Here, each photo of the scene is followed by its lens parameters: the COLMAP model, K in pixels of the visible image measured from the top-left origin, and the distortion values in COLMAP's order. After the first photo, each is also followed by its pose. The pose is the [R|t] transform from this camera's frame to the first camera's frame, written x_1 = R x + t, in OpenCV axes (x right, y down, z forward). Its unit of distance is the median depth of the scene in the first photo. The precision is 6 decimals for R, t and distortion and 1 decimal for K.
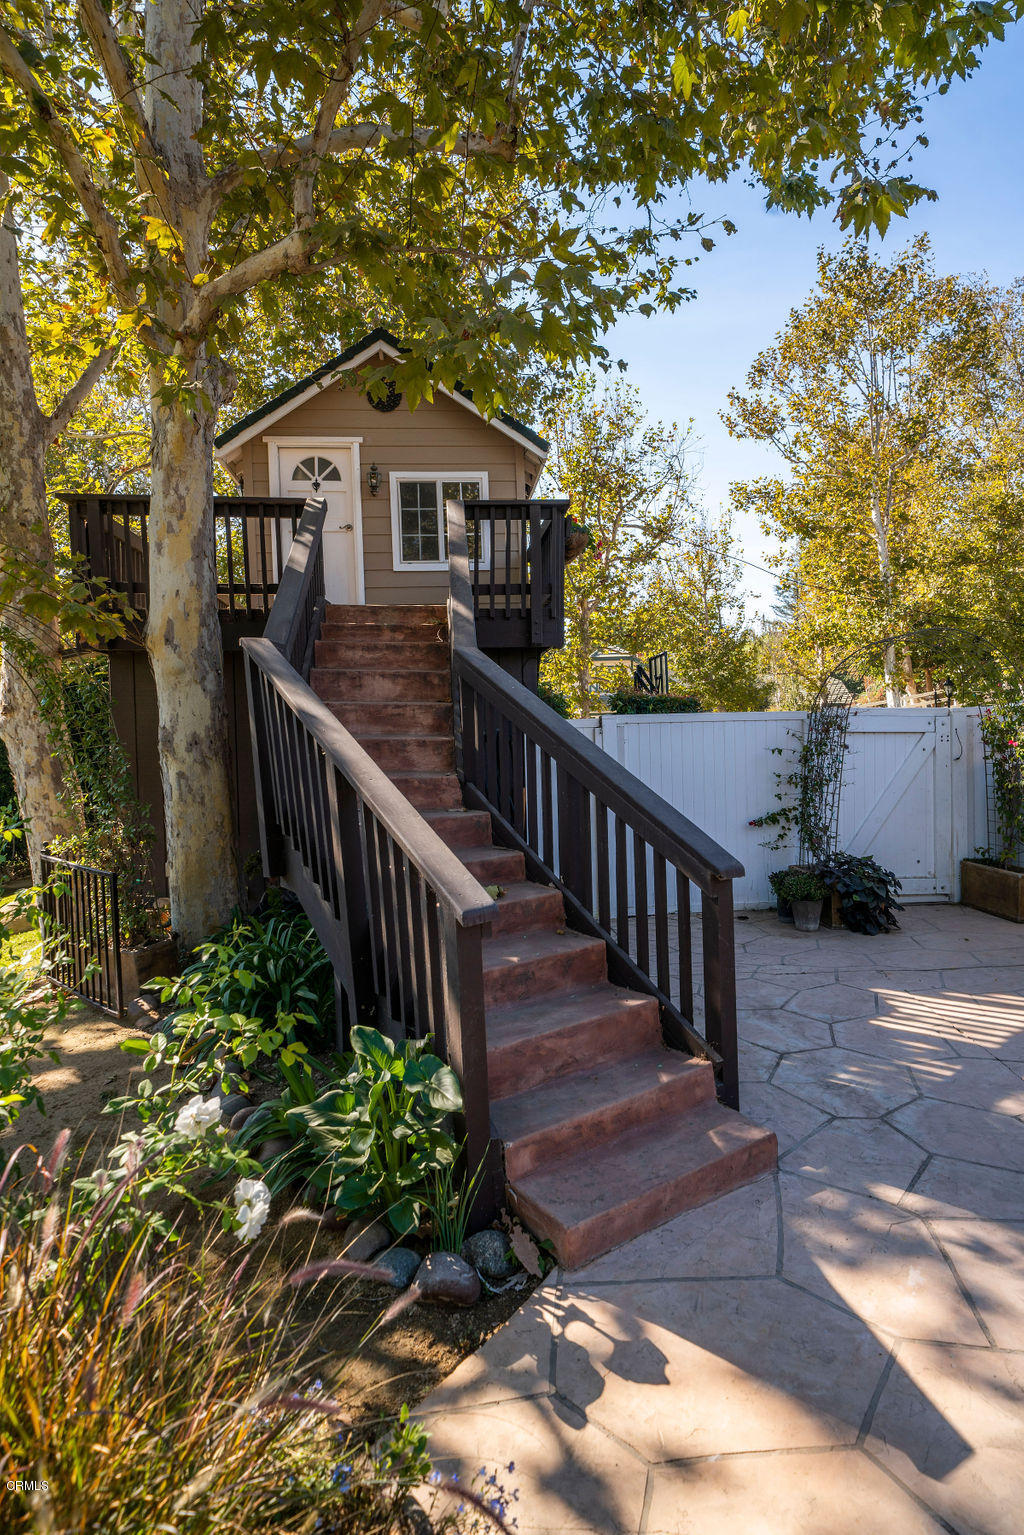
lens RADIAL K [[838.6, 0, 512.0], [0, 838.6, 767.5], [0, 0, 1]] dist [0.042994, 0.000404]
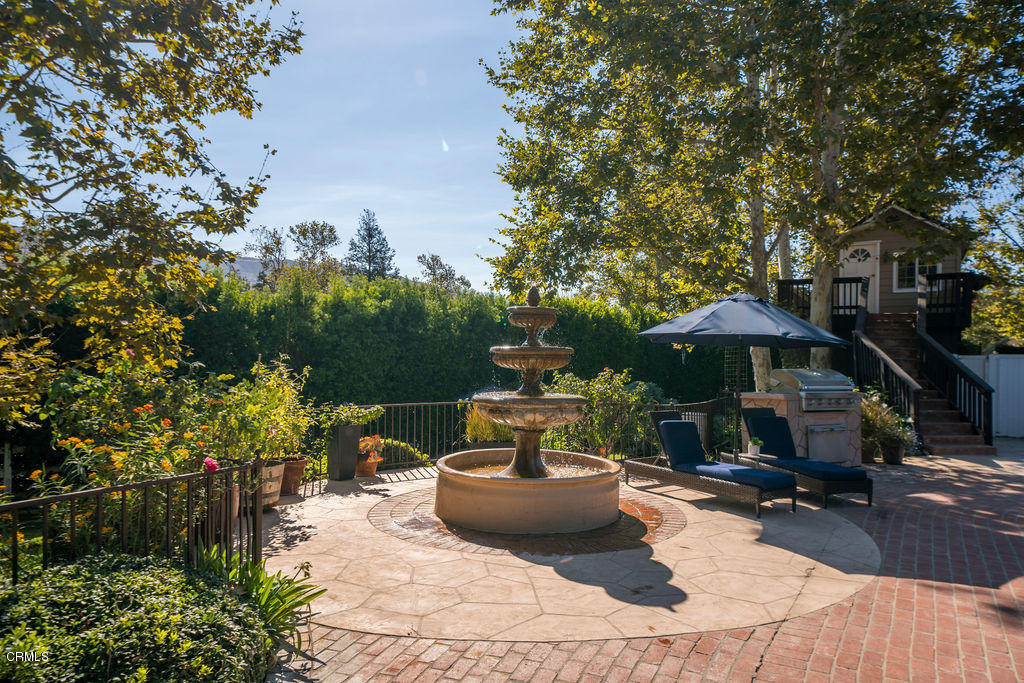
lens RADIAL K [[661.4, 0, 509.2], [0, 661.4, 365.2], [0, 0, 1]] dist [0.031612, -0.001094]
pose [[0.810352, 0.044136, -0.584278, 0.127088], [-0.061870, 0.998030, -0.010419, 0.085348], [0.582667, 0.044592, 0.811487, -1.535158]]
